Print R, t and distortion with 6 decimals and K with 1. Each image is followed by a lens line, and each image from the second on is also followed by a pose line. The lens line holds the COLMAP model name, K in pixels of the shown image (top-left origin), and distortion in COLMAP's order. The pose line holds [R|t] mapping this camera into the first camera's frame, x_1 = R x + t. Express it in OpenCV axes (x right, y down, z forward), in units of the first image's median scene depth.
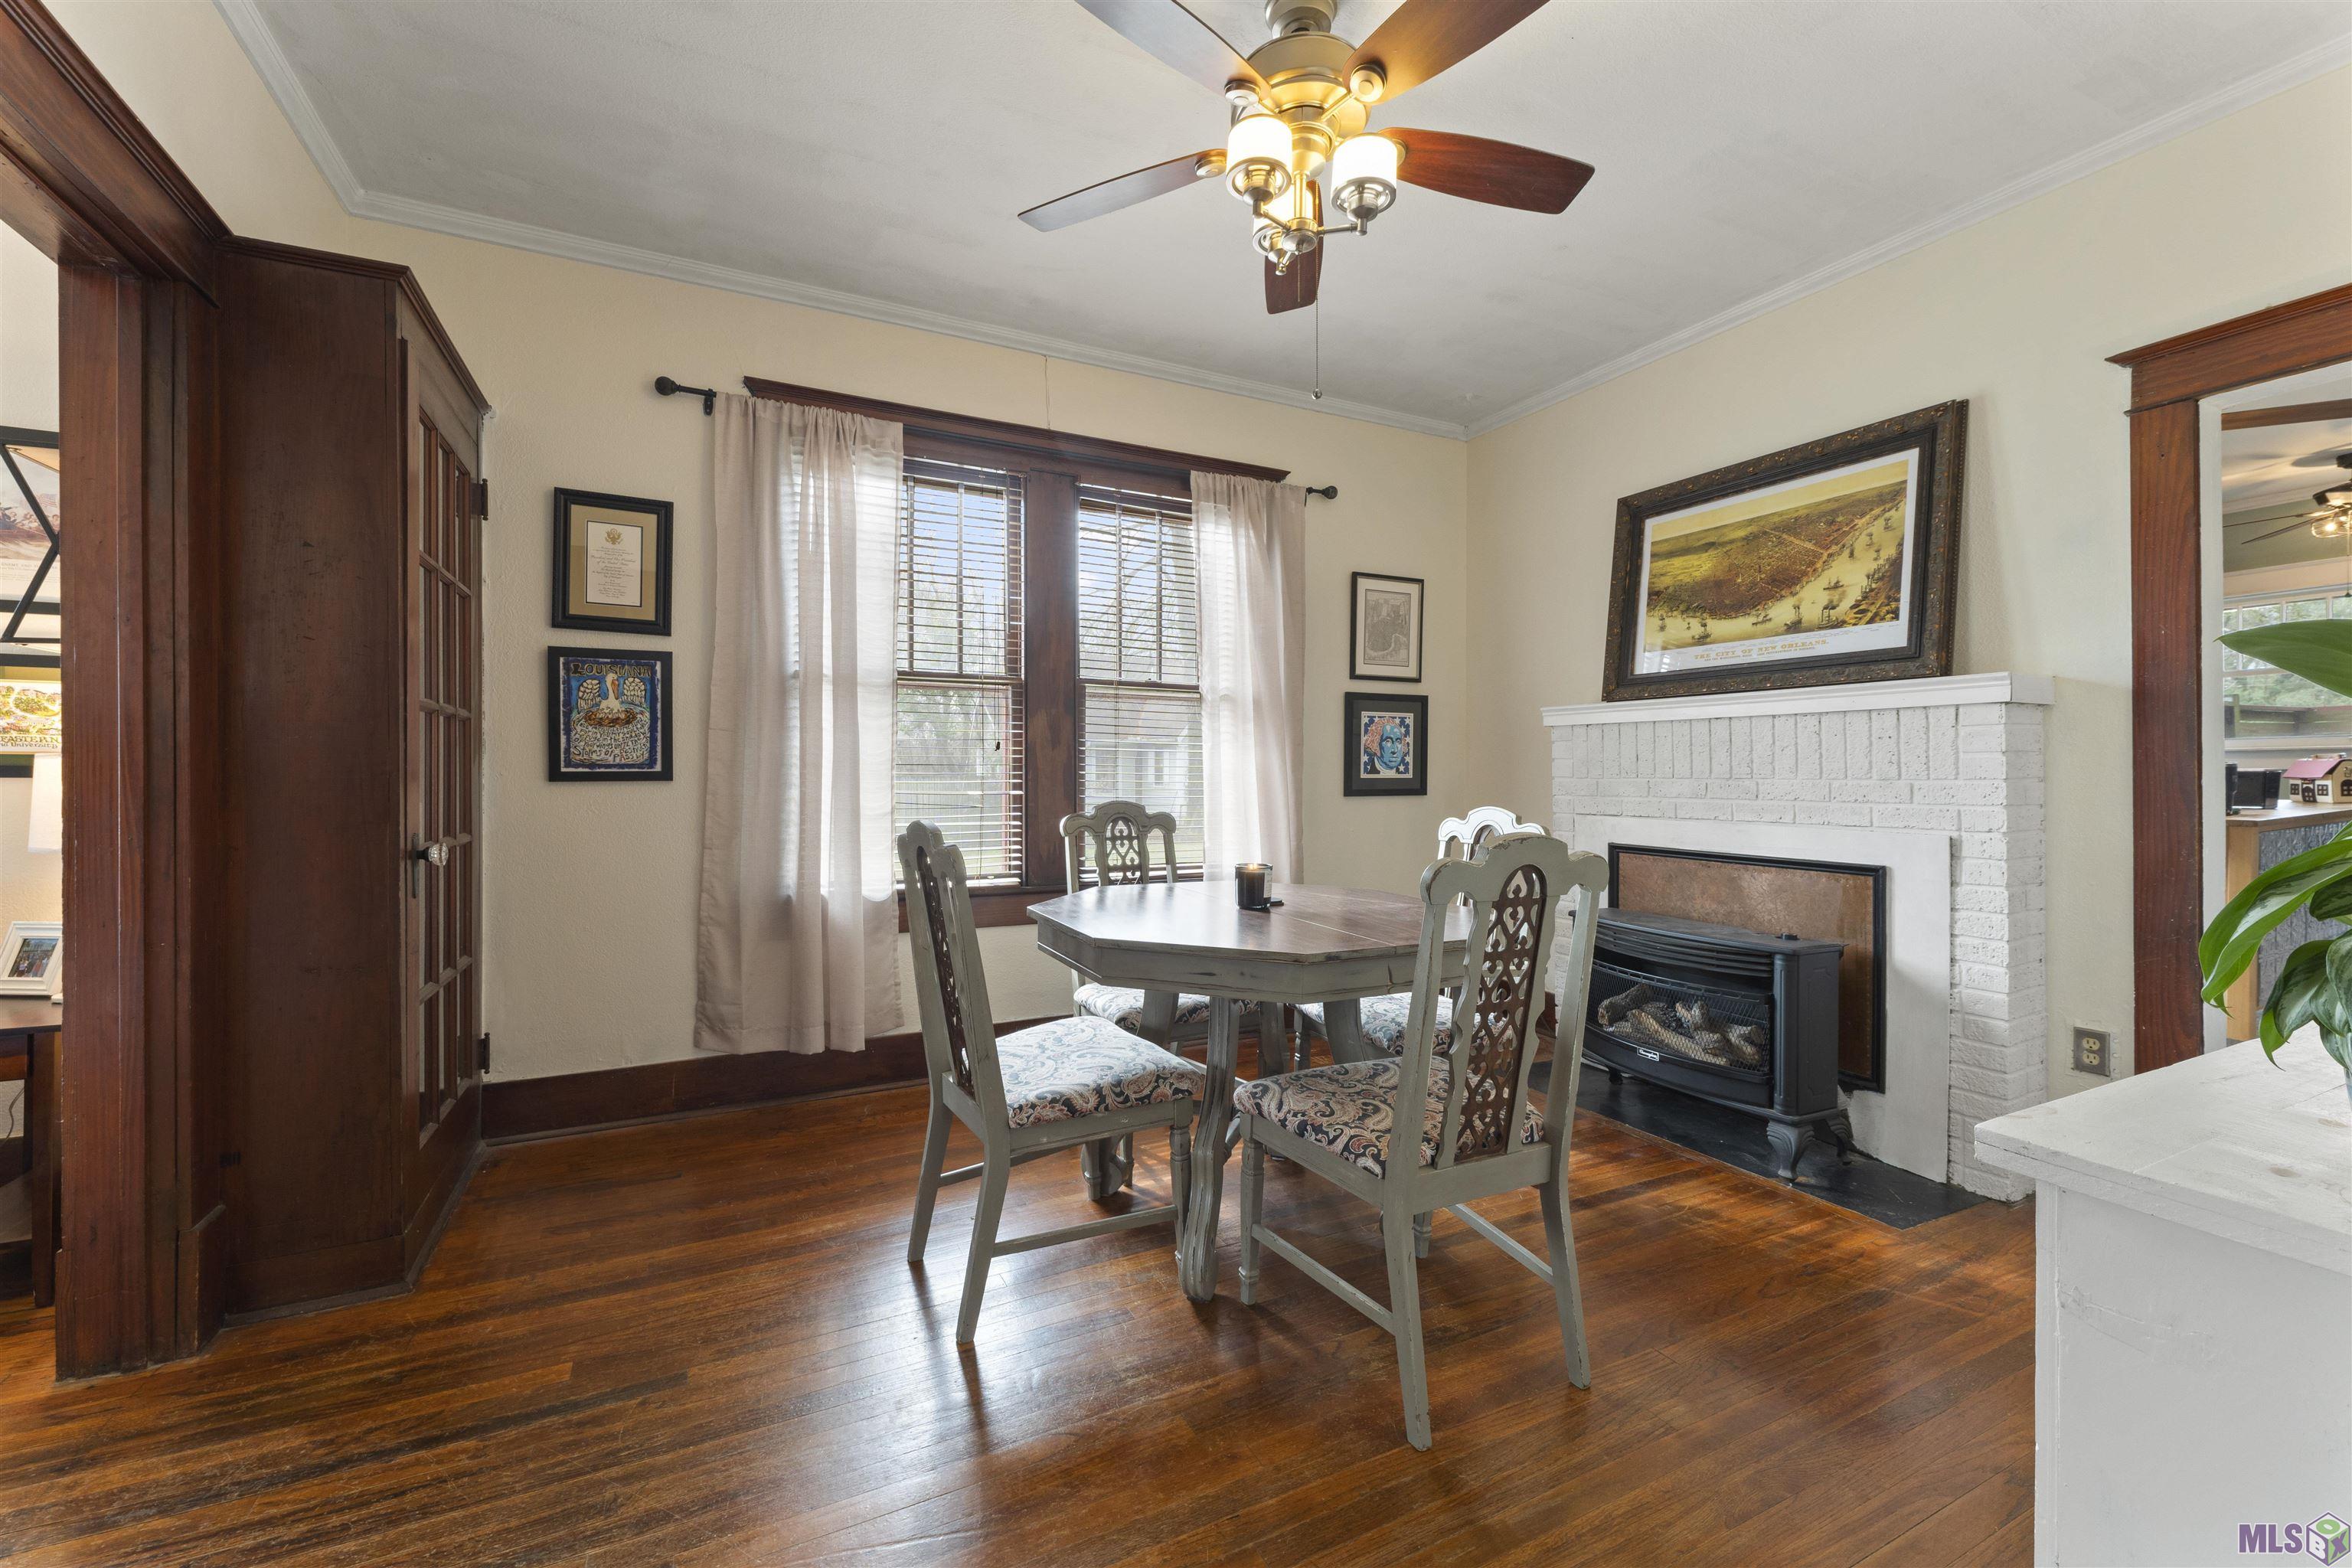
lens RADIAL K [[952.7, 0, 1168.3], [0, 952.7, 779.1], [0, 0, 1]] dist [0.000360, 0.000324]
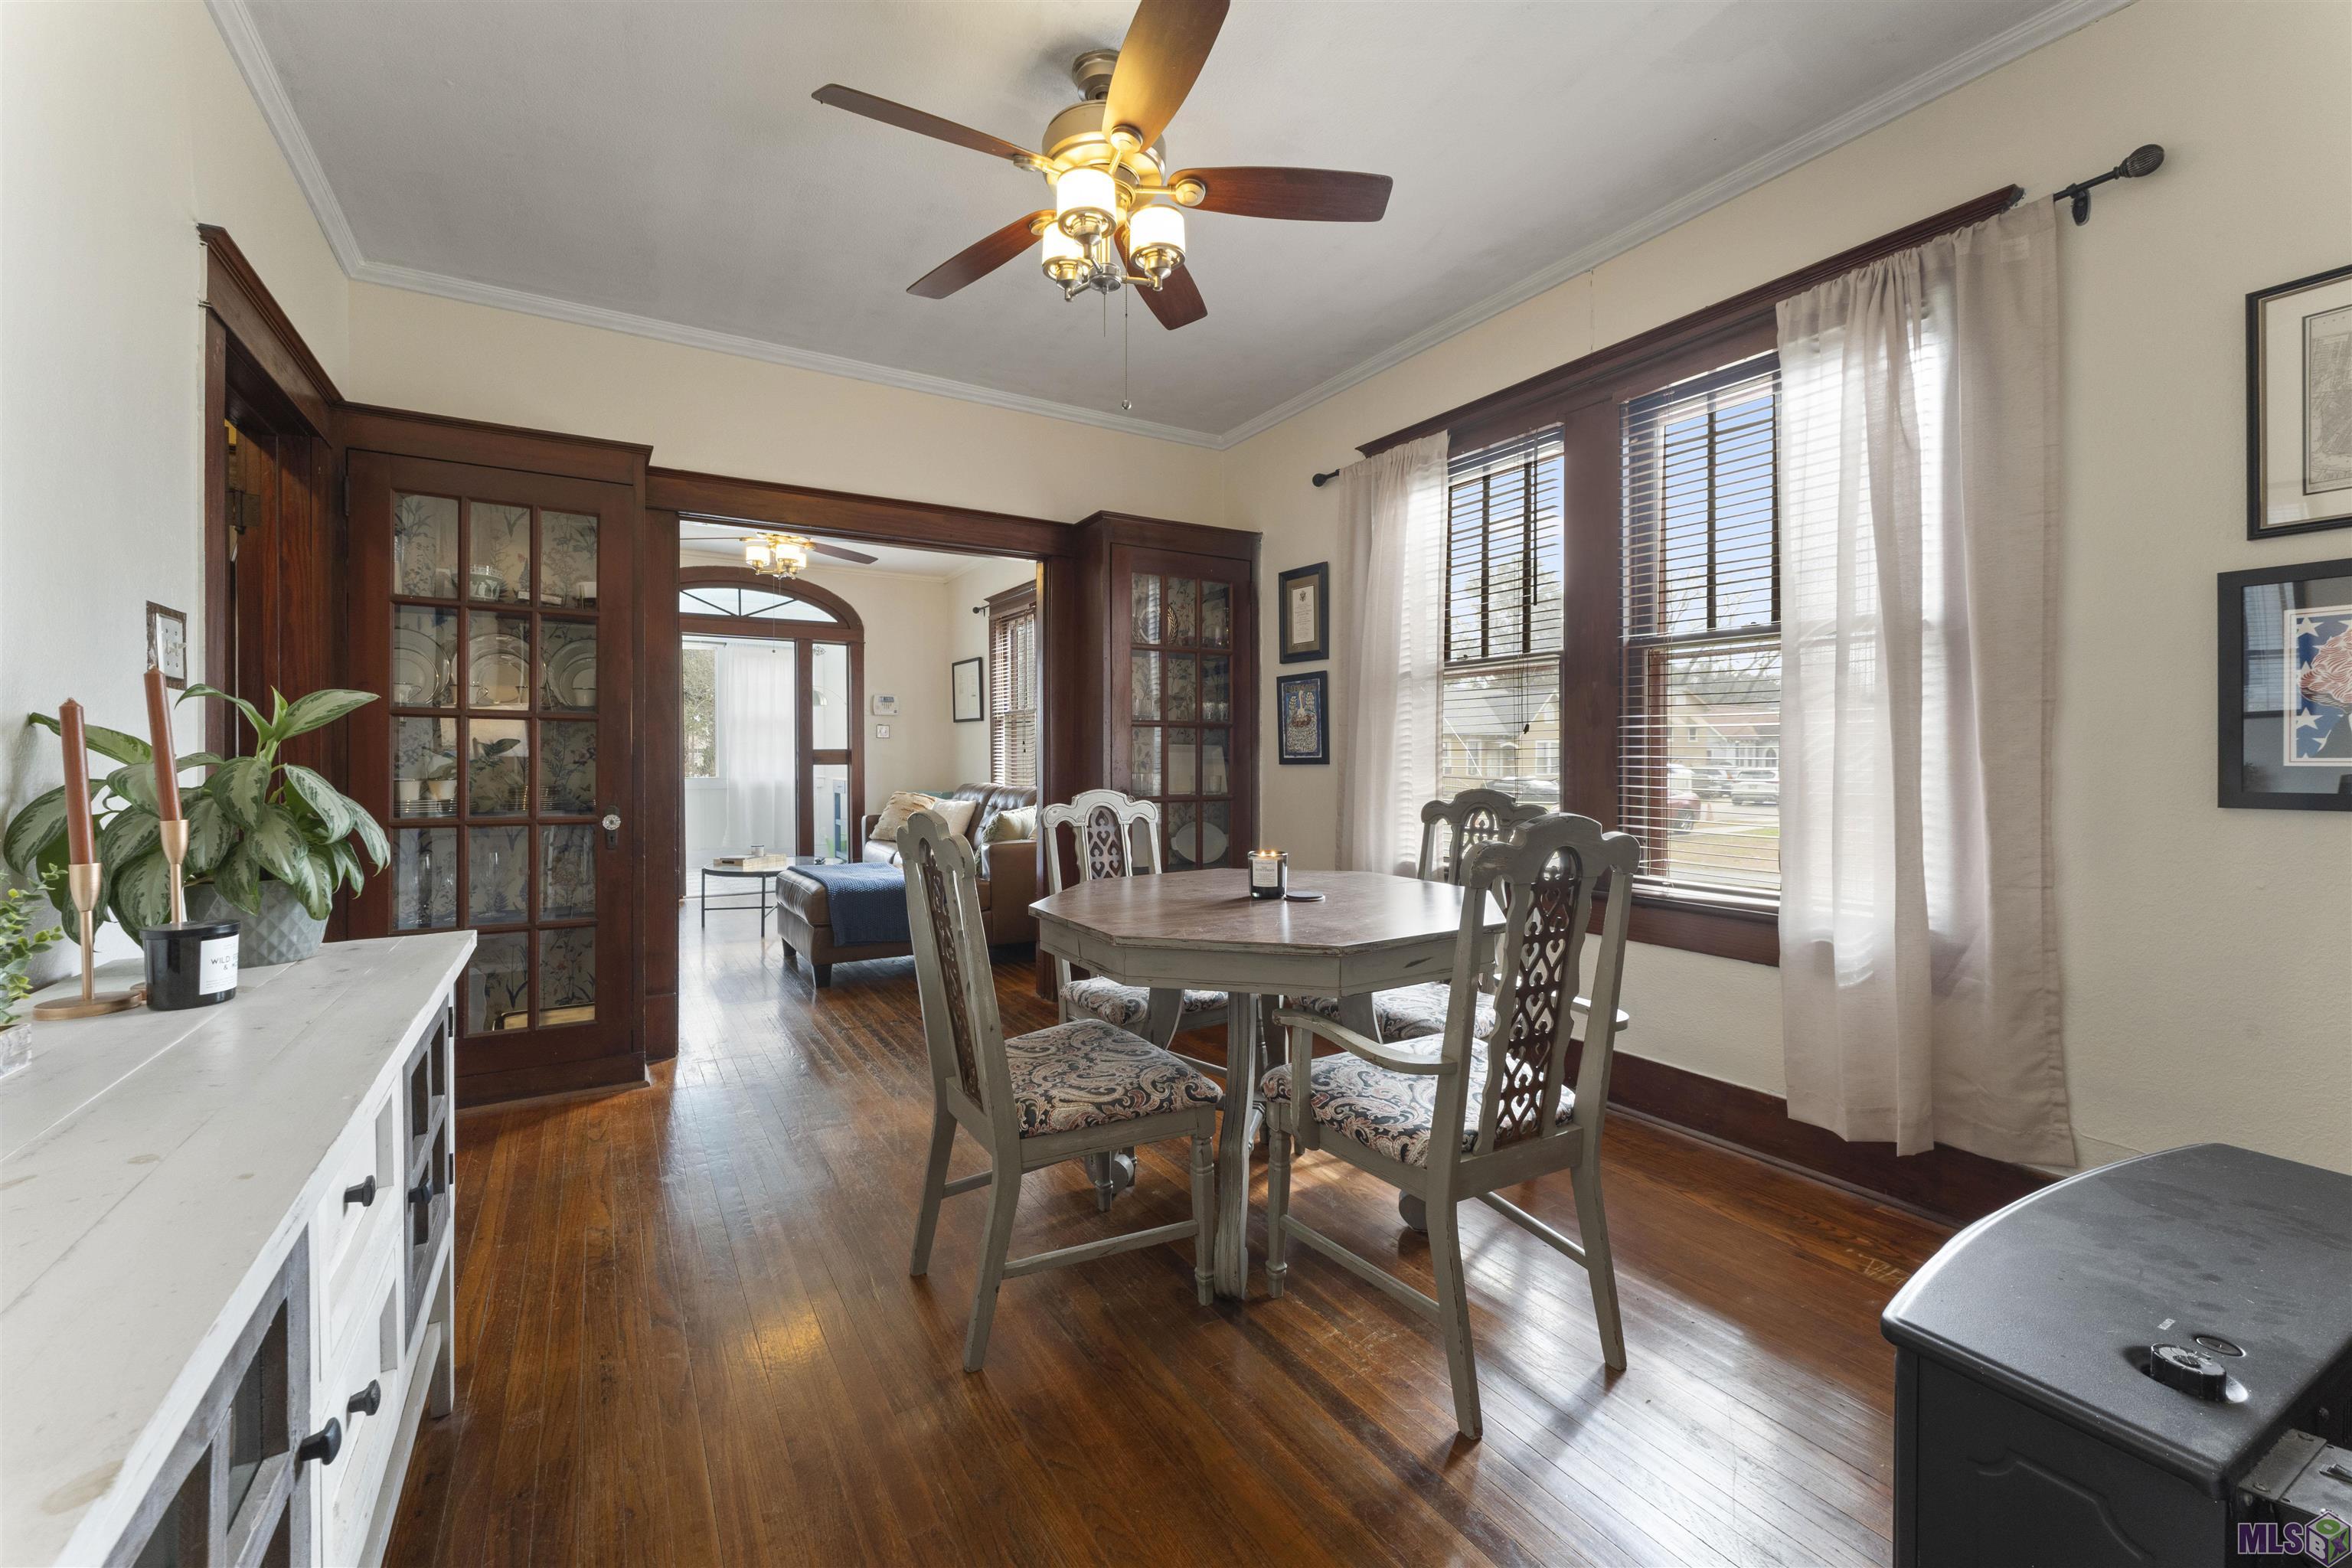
lens RADIAL K [[942.2, 0, 1180.2], [0, 942.2, 768.5], [0, 0, 1]] dist [-0.007935, -0.000095]
pose [[0.100376, 0.007860, -0.994919, 0.785662], [-0.001771, 0.999969, 0.007721, -0.002245], [0.994948, 0.000987, 0.100387, 0.636585]]
